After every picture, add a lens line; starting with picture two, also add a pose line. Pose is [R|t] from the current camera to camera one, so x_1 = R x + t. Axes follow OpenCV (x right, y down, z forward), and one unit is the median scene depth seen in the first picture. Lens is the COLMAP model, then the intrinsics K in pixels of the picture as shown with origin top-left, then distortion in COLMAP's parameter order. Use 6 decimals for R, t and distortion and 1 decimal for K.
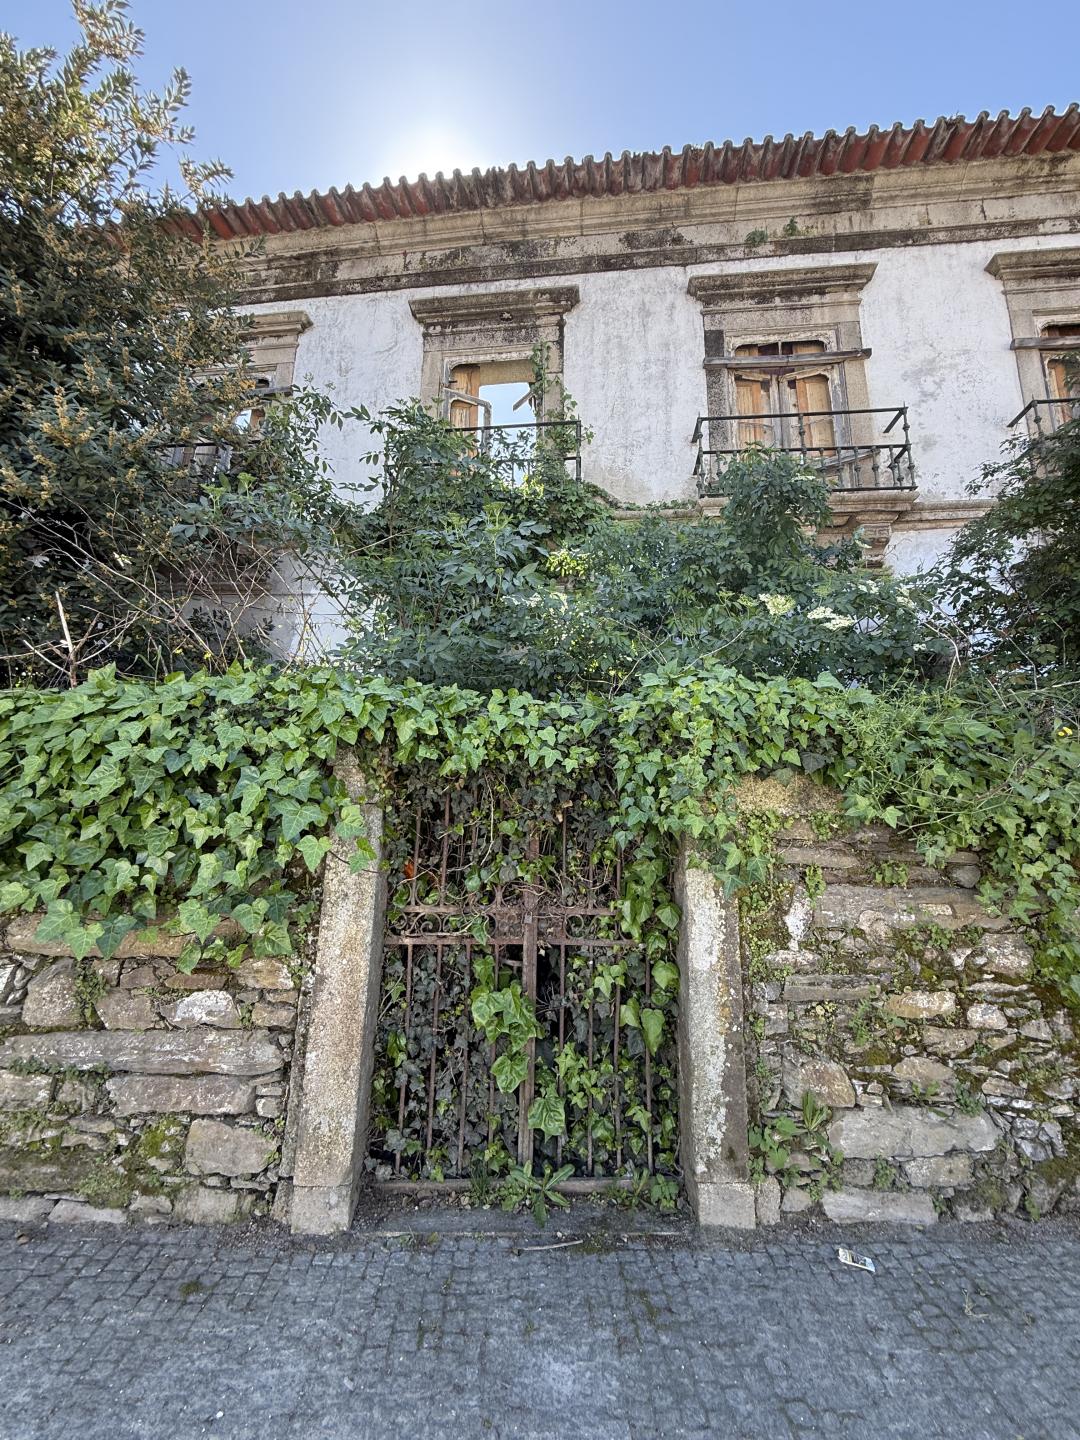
lens RADIAL K [[578.0, 0, 540.0], [0, 578.0, 720.0], [0, 0, 1]] dist [0.001162, 0.000317]
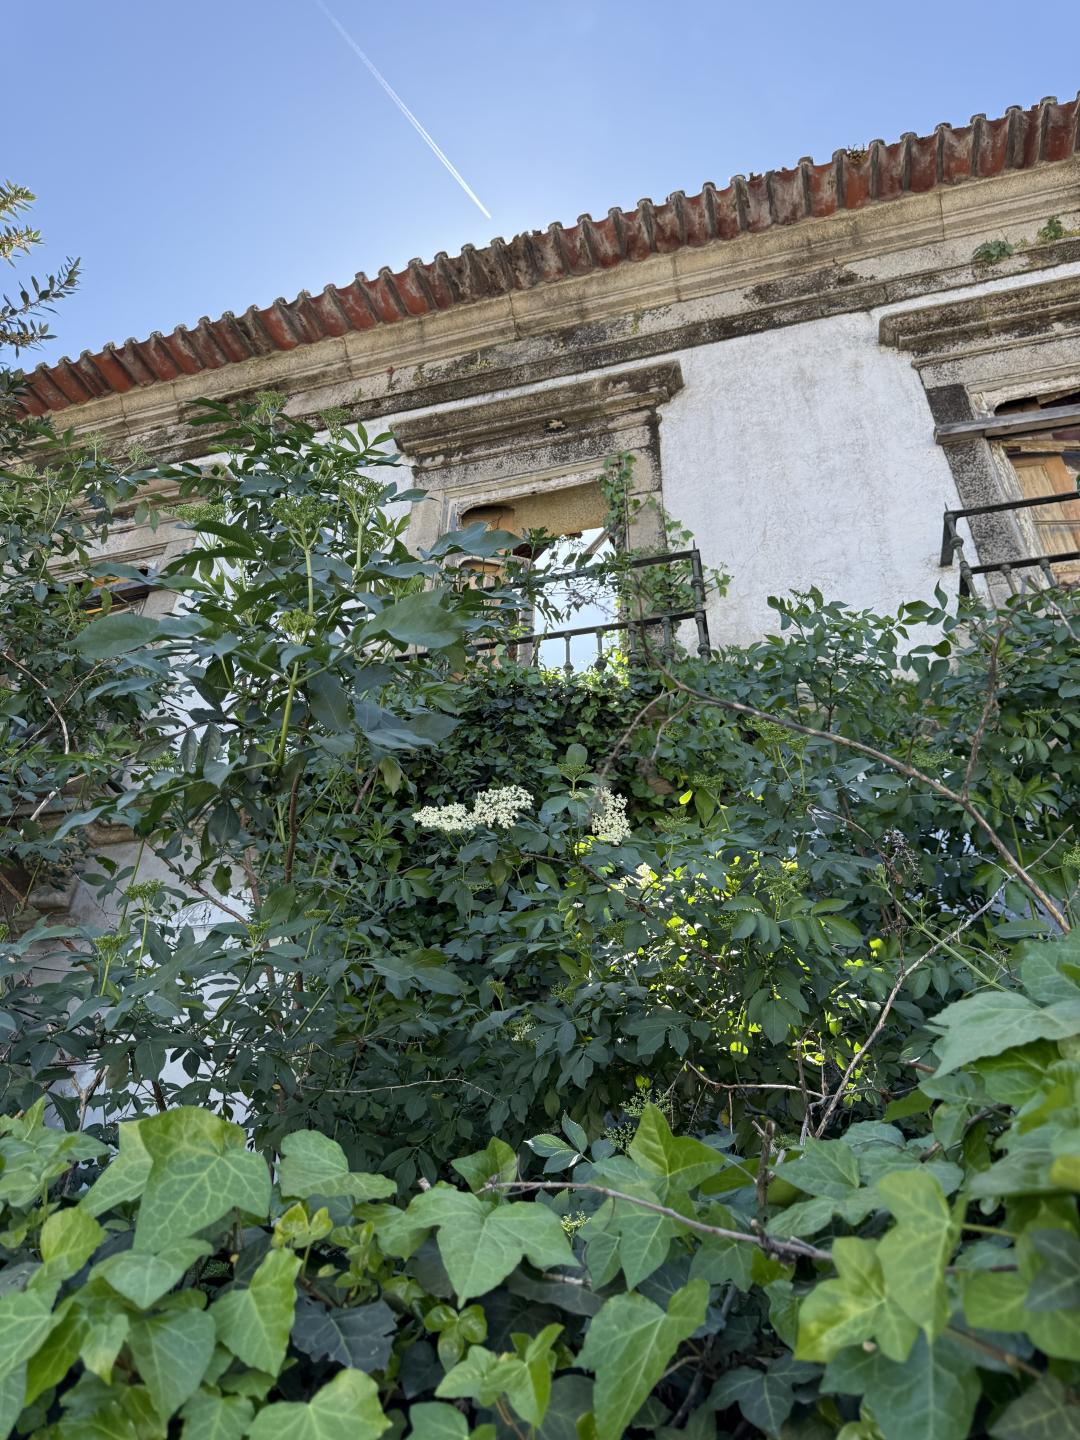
lens RADIAL K [[1023.9, 0, 540.0], [0, 1023.9, 720.0], [0, 0, 1]] dist [0.027787, -0.047436]
pose [[0.987063, -0.086641, -0.134908, 0.037924], [0.020479, 0.902657, -0.429874, -0.008012], [0.159020, 0.421550, 0.892753, 0.231893]]
